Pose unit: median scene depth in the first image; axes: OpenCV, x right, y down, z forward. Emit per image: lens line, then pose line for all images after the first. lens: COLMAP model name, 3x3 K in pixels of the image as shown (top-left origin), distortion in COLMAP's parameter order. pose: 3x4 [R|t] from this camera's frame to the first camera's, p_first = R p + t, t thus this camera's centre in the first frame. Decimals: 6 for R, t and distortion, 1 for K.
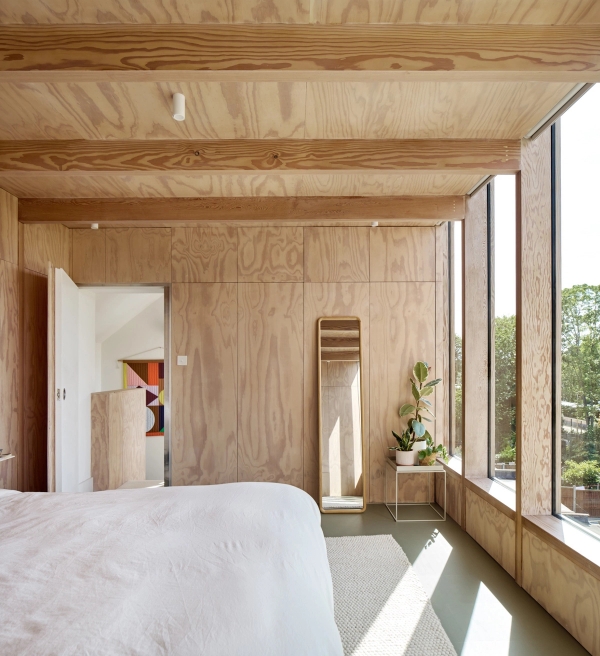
lens RADIAL K [[436.5, 0, 299.4], [0, 436.5, 385.2], [0, 0, 1]] dist [-0.009911, 0.000602]
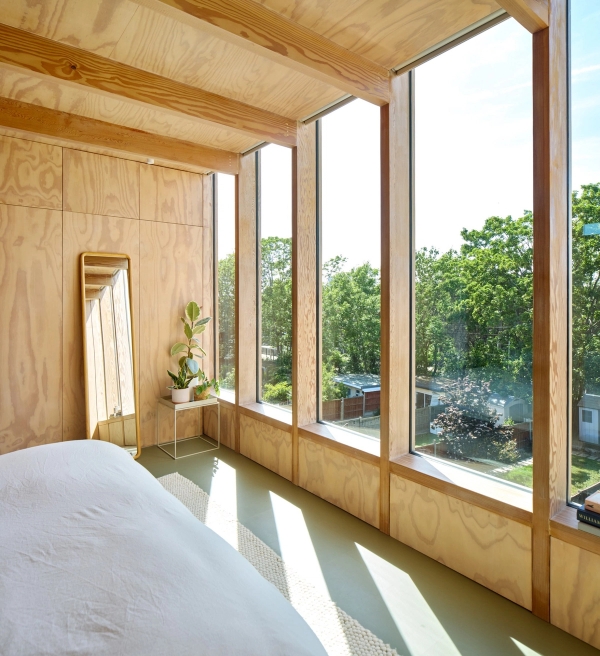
lens RADIAL K [[436.1, 0, 300.0], [0, 436.1, 328.0], [0, 0, 1]] dist [-0.005464, 0.002078]
pose [[0.777619, -0.036016, 0.627704, -0.180124], [0.030150, 0.999346, 0.019989, -0.004204], [-0.628013, 0.003381, 0.778196, 0.025361]]
